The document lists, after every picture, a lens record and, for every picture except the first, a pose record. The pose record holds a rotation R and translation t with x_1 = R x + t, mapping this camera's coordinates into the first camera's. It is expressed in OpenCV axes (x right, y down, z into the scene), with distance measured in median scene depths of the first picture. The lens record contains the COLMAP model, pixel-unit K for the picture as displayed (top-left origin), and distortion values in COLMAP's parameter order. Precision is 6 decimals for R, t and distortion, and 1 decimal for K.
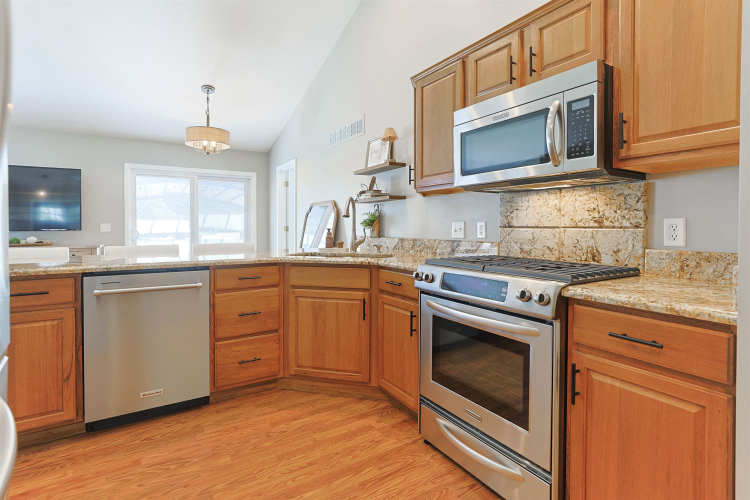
lens RADIAL K [[361.3, 0, 377.7], [0, 361.3, 232.3], [0, 0, 1]] dist [-0.003424, -0.000181]
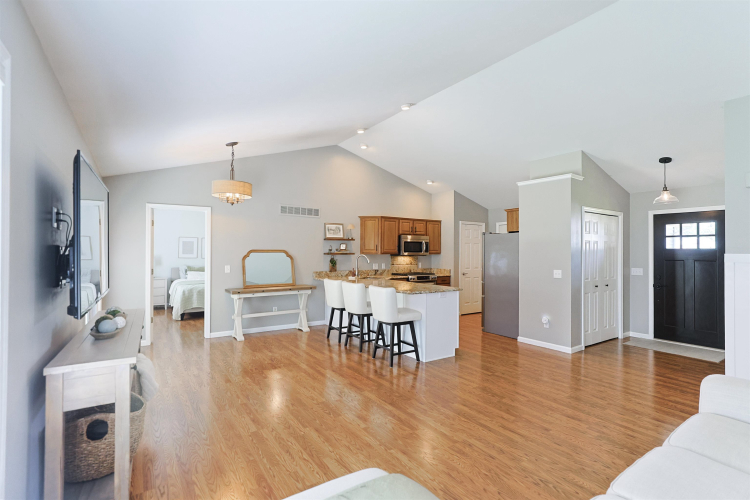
lens RADIAL K [[364.1, 0, 384.2], [0, 364.1, 248.2], [0, 0, 1]] dist [-0.005776, -0.000282]
pose [[-0.052441, 0.009107, 0.998583, -2.798687], [0.009824, 0.999915, -0.008603, -0.129130], [-0.998576, 0.009359, -0.052526, 1.084958]]
